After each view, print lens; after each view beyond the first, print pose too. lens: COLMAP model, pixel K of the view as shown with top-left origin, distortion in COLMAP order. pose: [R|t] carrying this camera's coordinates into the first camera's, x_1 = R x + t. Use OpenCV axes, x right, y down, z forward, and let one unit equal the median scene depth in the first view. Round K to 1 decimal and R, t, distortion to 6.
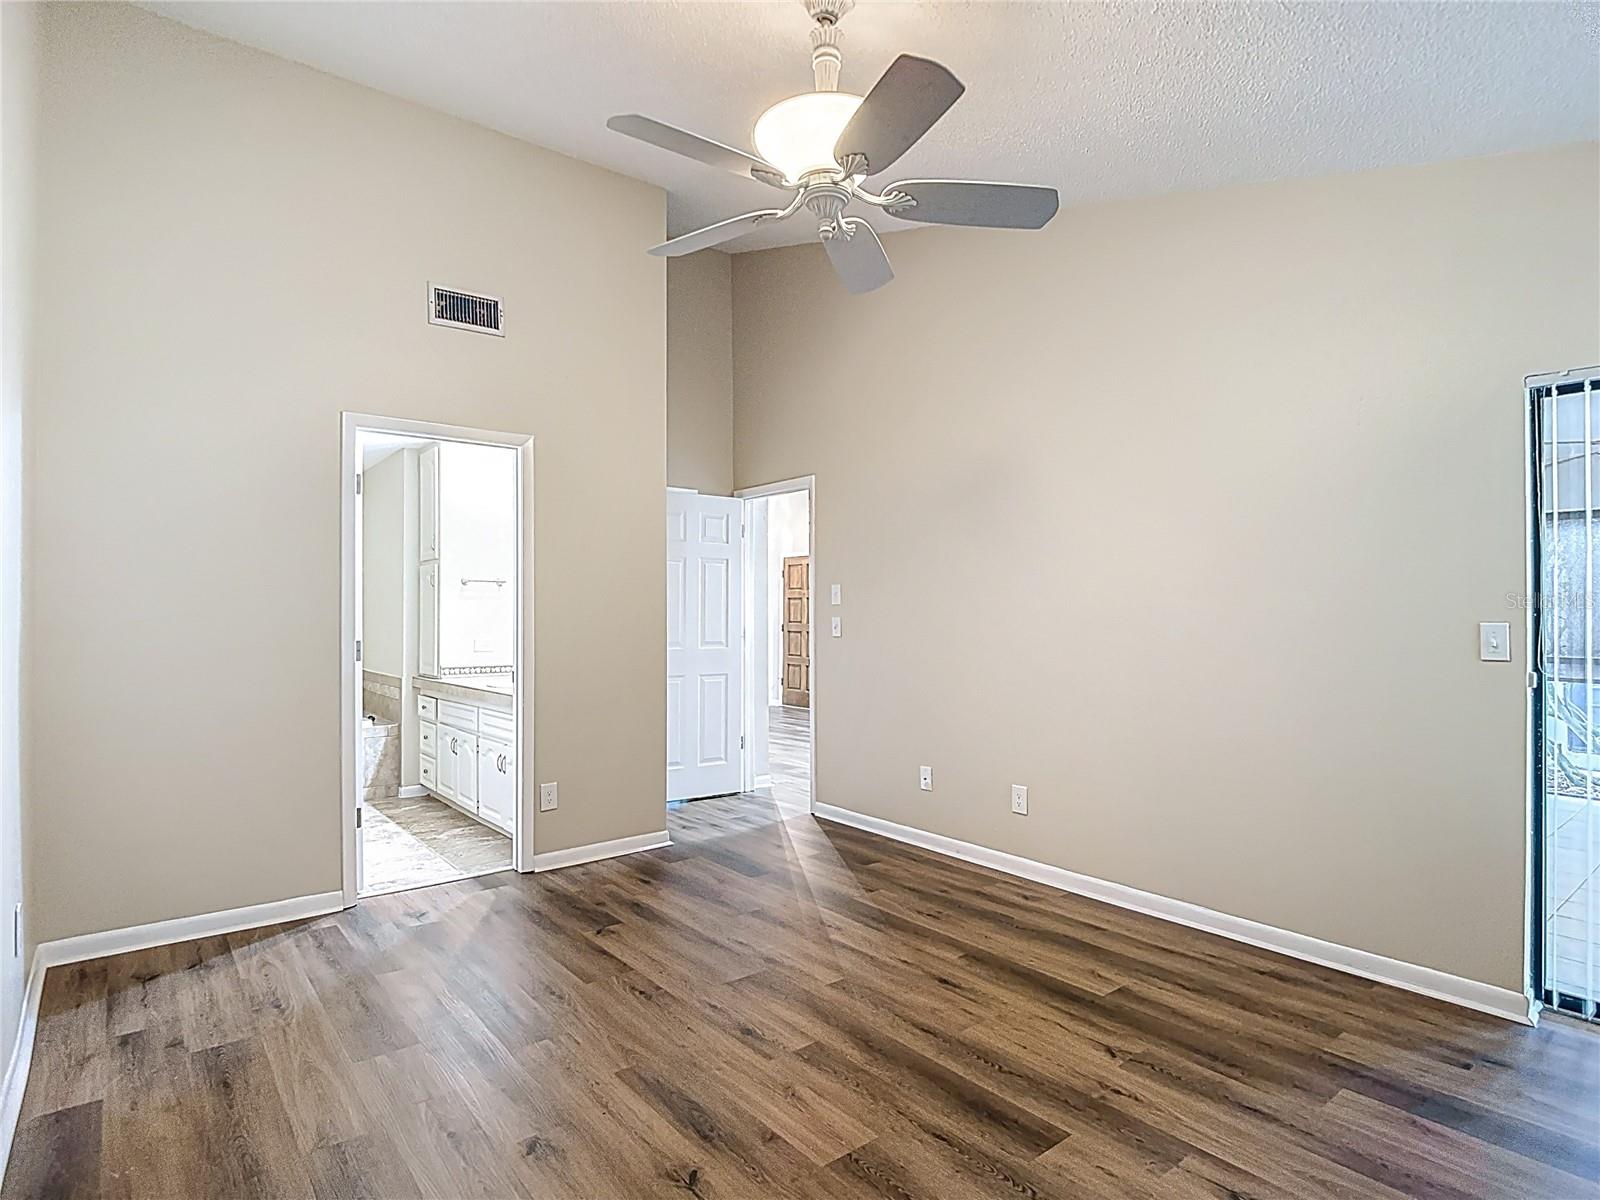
lens RADIAL K [[854.1, 0, 810.3], [0, 854.1, 608.6], [0, 0, 1]] dist [-0.013767, -0.006673]
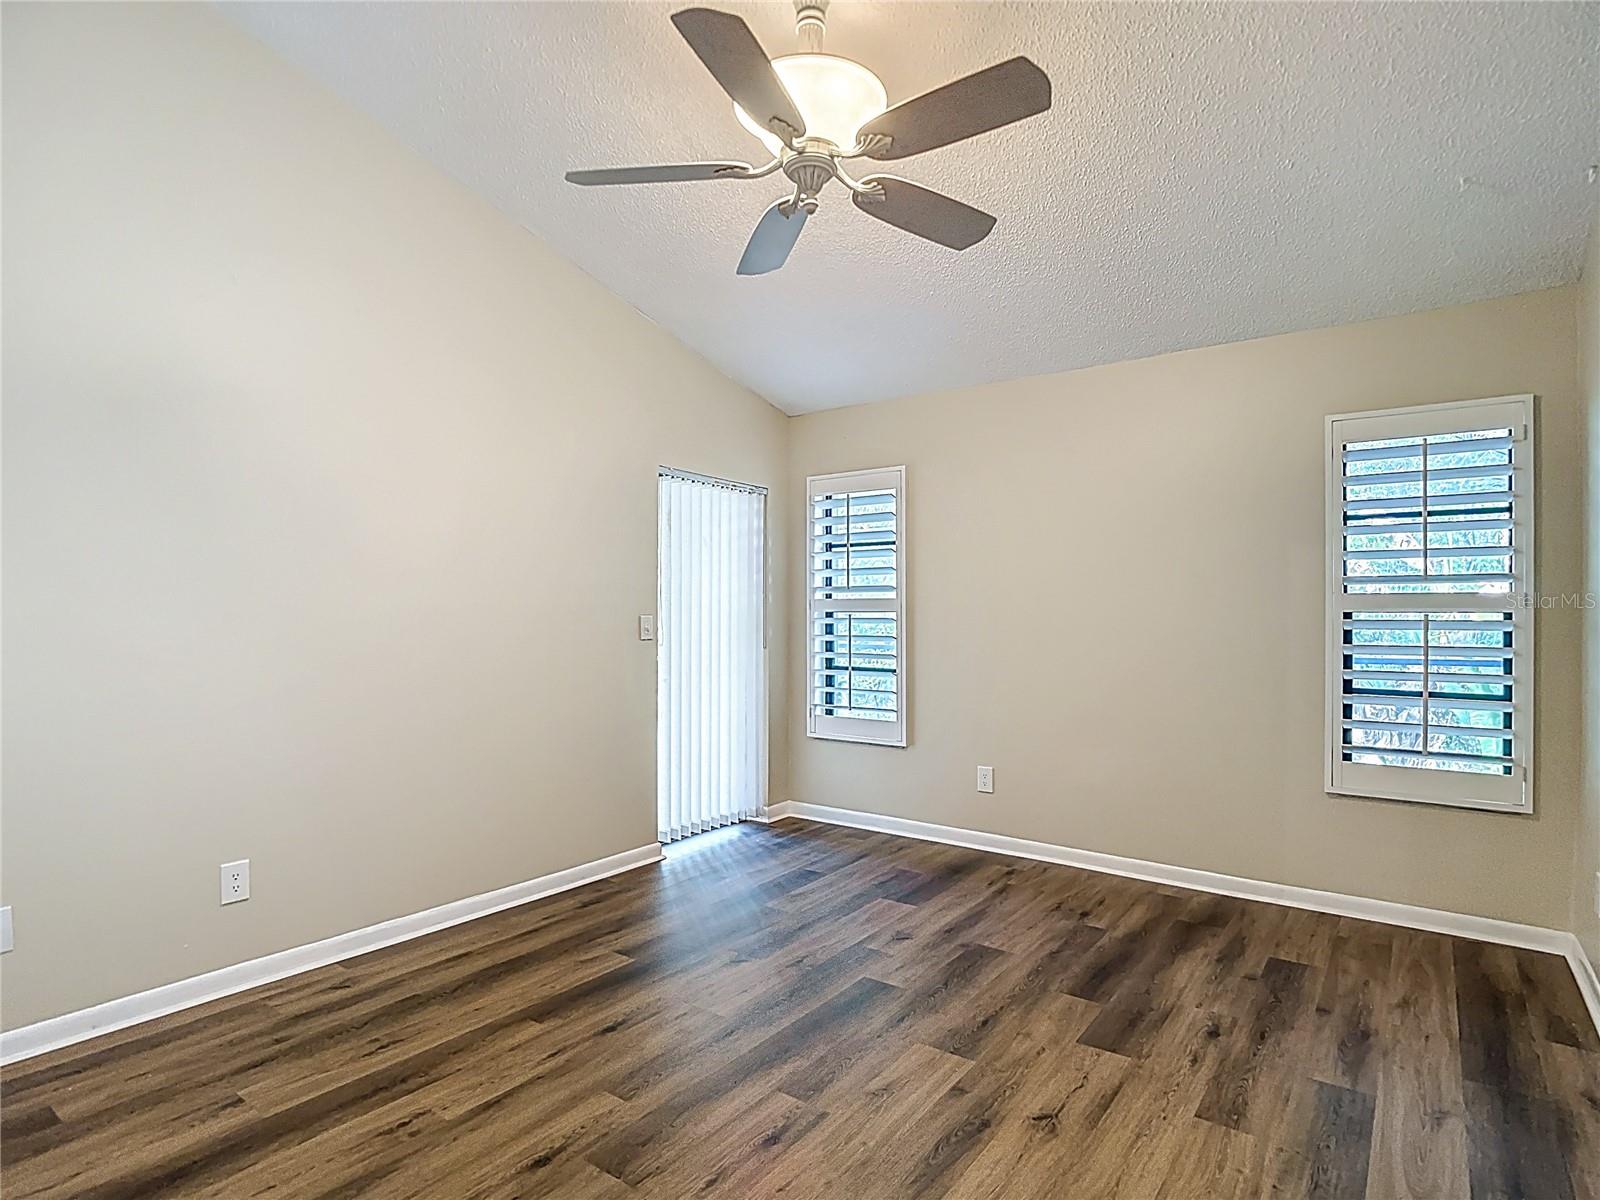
lens RADIAL K [[854.1, 0, 810.7], [0, 854.1, 599.7], [0, 0, 1]] dist [-0.013767, -0.006673]
pose [[-0.243780, 0.007815, 0.969799, -0.676859], [-0.001566, 0.999963, -0.008452, 0.005756], [-0.969829, -0.003579, -0.243759, 0.930011]]
